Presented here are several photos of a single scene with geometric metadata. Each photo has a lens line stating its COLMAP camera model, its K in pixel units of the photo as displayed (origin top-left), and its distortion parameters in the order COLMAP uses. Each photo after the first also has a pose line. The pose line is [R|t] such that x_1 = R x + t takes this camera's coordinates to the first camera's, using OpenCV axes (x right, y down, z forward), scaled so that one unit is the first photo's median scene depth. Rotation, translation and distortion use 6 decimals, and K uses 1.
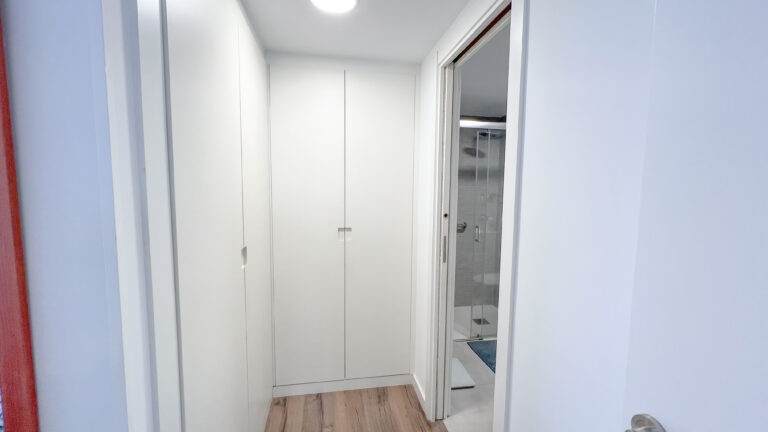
lens RADIAL K [[301.9, 0, 381.6], [0, 301.9, 215.2], [0, 0, 1]] dist [-0.003888, 0.000042]
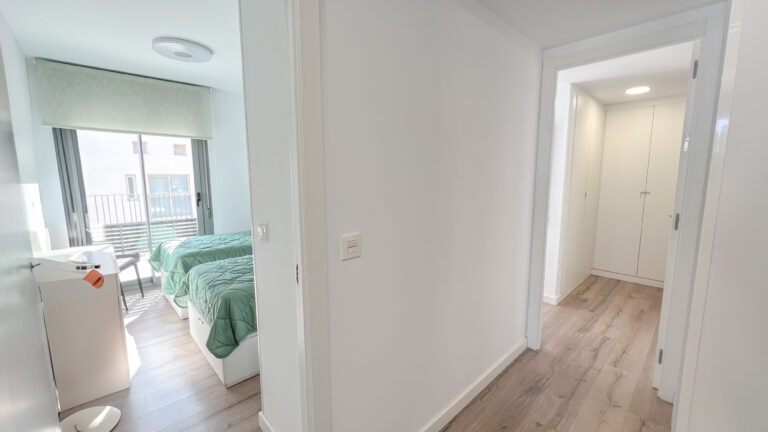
lens RADIAL K [[301.9, 0, 387.5], [0, 301.9, 217.5], [0, 0, 1]] dist [-0.003888, 0.000042]
pose [[0.569147, 0.089713, -0.817327, 0.491020], [-0.060867, 0.995899, 0.066929, 0.167850], [0.819980, 0.011656, 0.572274, -1.307936]]
